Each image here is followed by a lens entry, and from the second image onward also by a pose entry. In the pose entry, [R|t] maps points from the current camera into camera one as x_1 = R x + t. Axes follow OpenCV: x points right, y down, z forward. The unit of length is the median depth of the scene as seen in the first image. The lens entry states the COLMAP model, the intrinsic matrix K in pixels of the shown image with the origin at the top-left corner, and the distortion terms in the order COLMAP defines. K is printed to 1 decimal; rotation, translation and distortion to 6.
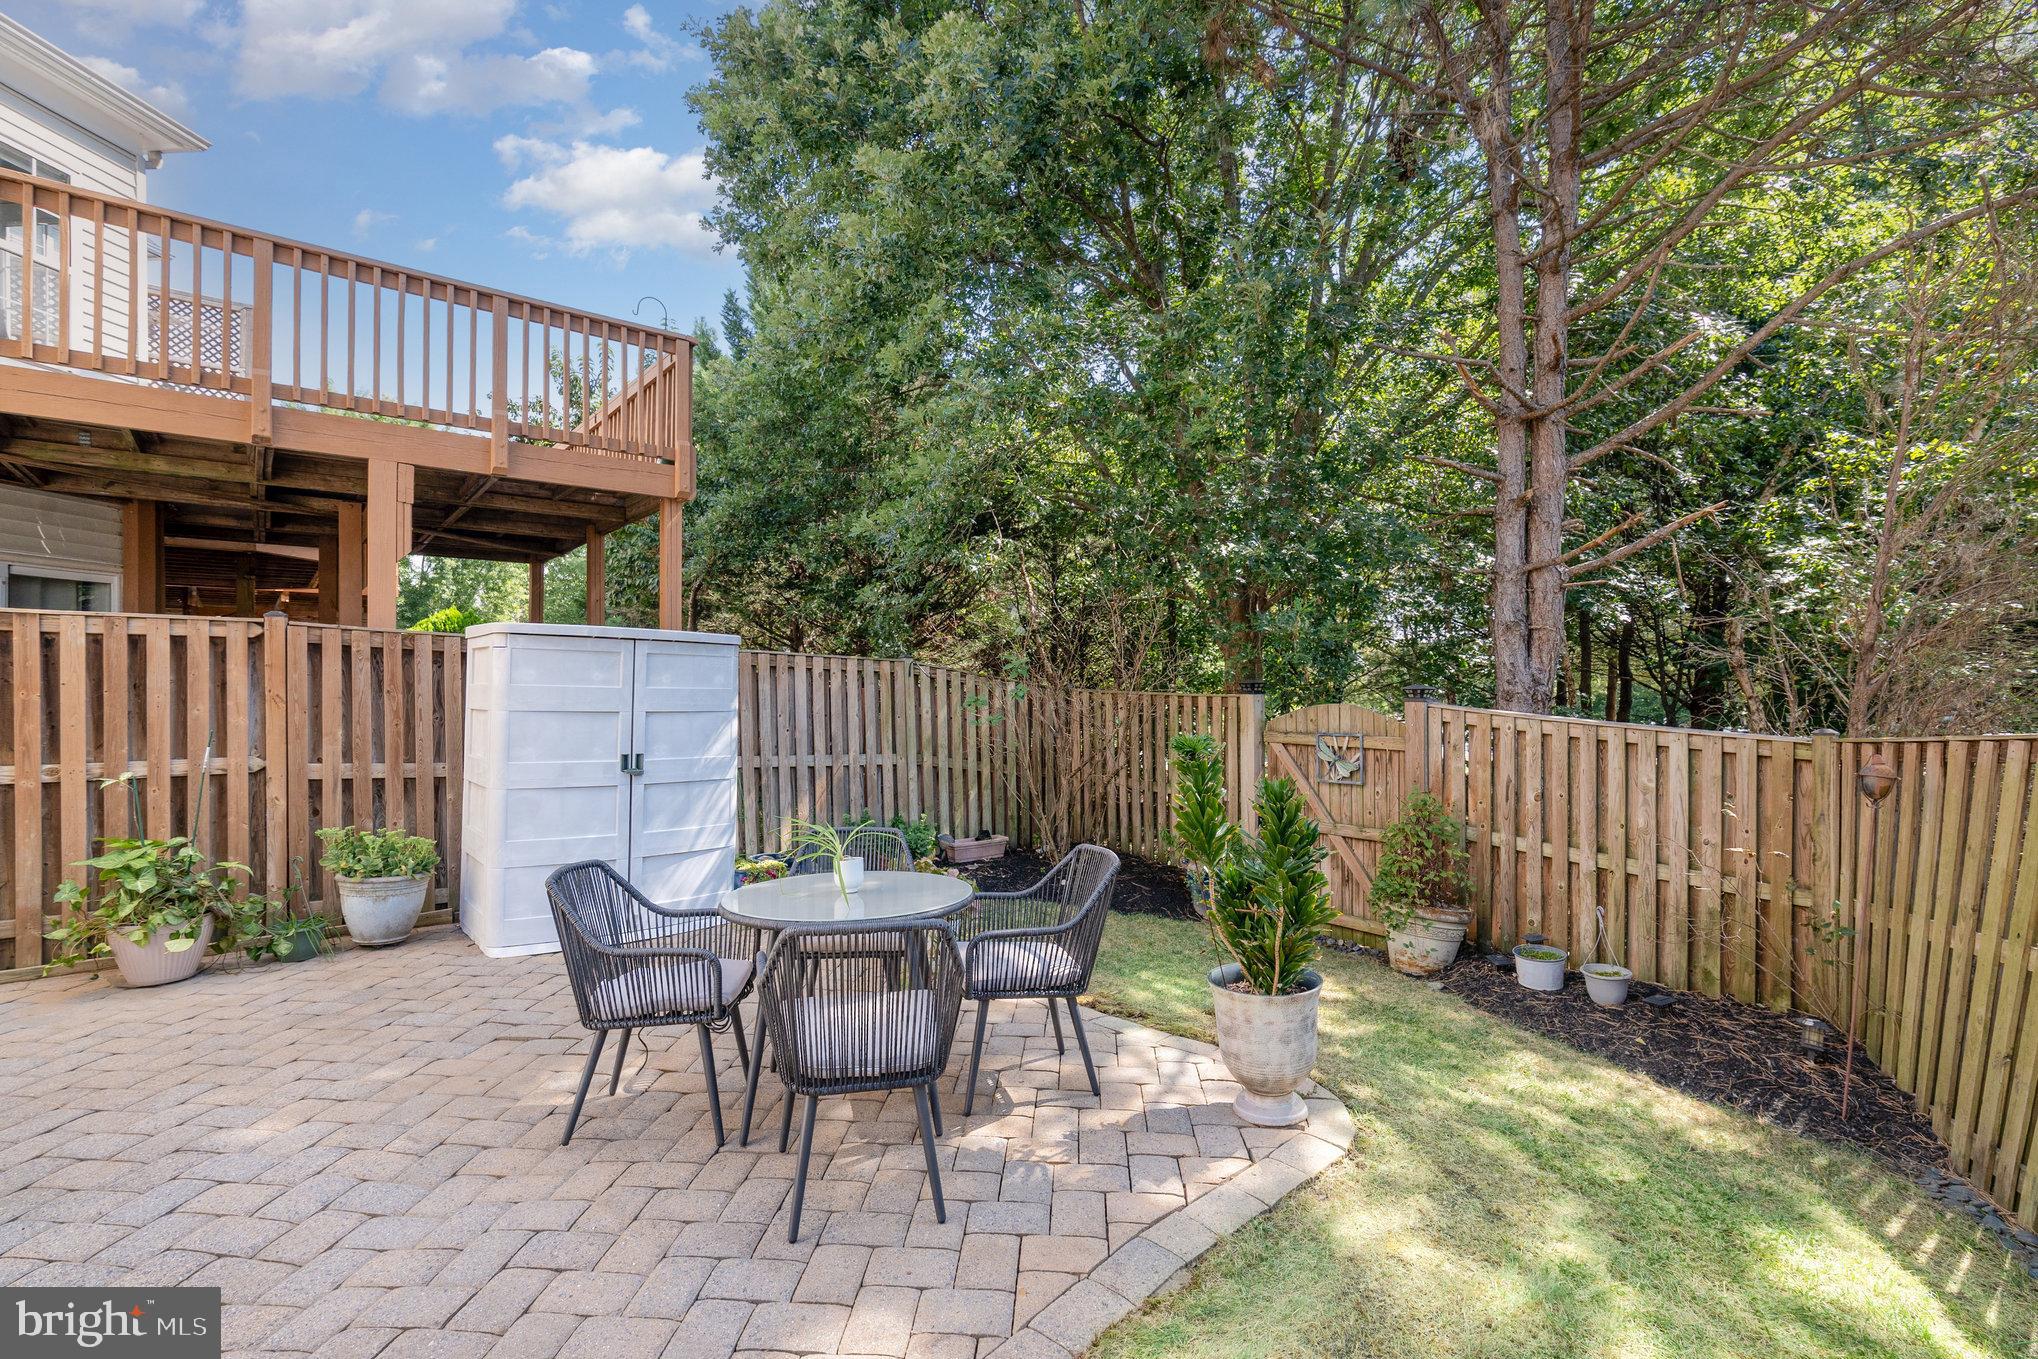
lens RADIAL K [[929.9, 0, 1034.9], [0, 929.9, 665.4], [0, 0, 1]] dist [-0.002022, 0.000102]
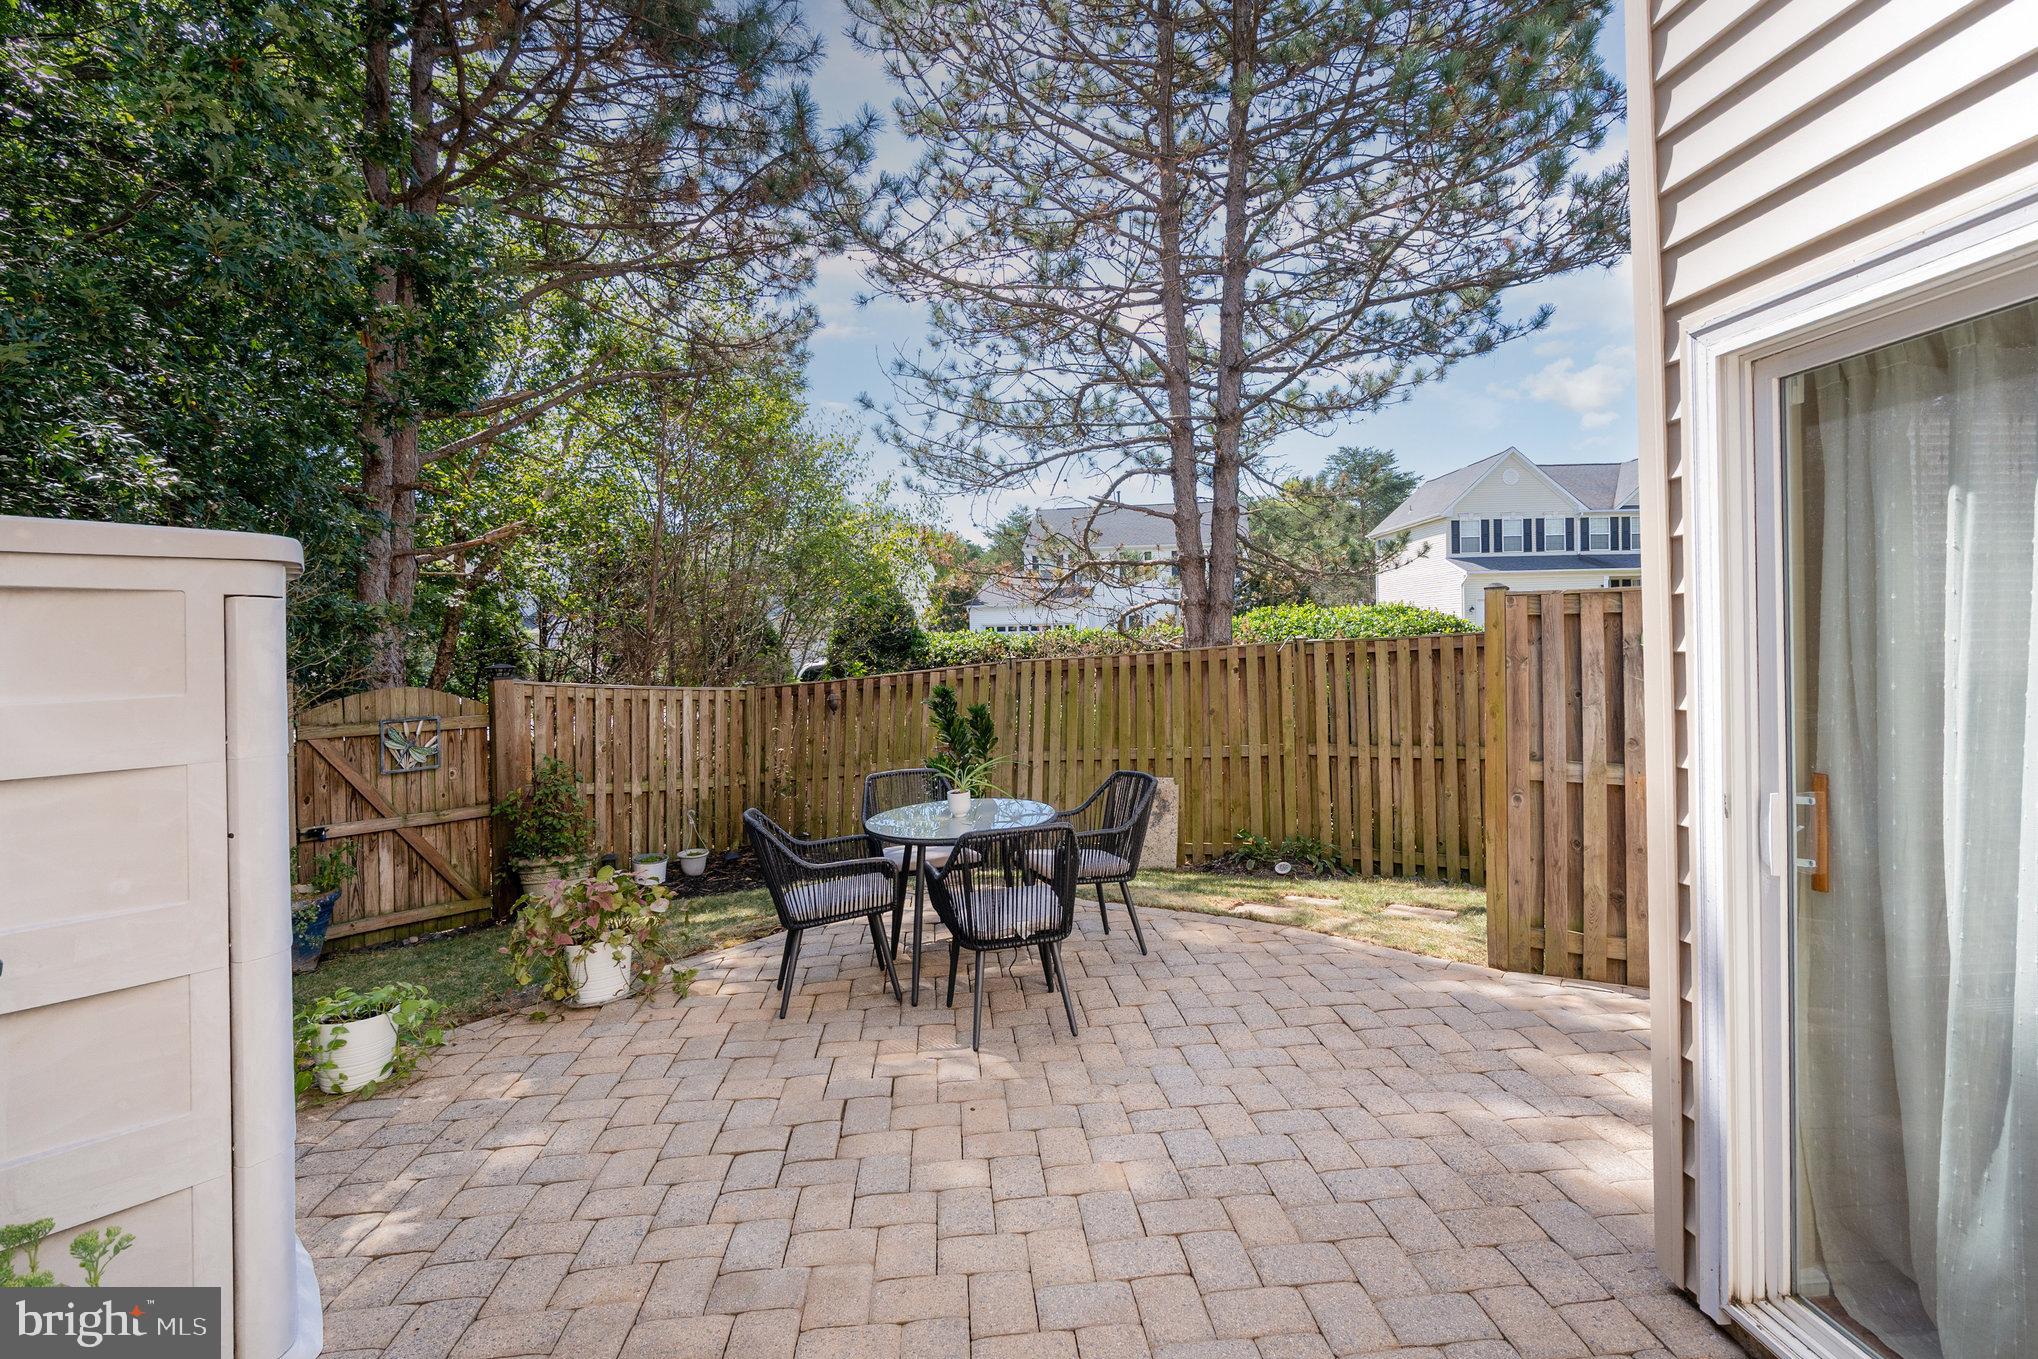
lens RADIAL K [[929.9, 0, 1034.9], [0, 929.9, 665.4], [0, 0, 1]] dist [-0.002022, 0.000102]
pose [[-0.135954, -0.016532, 0.990577, -0.914848], [0.012142, 0.999758, 0.018352, 0.012327], [-0.990641, 0.014523, -0.135720, 0.660442]]
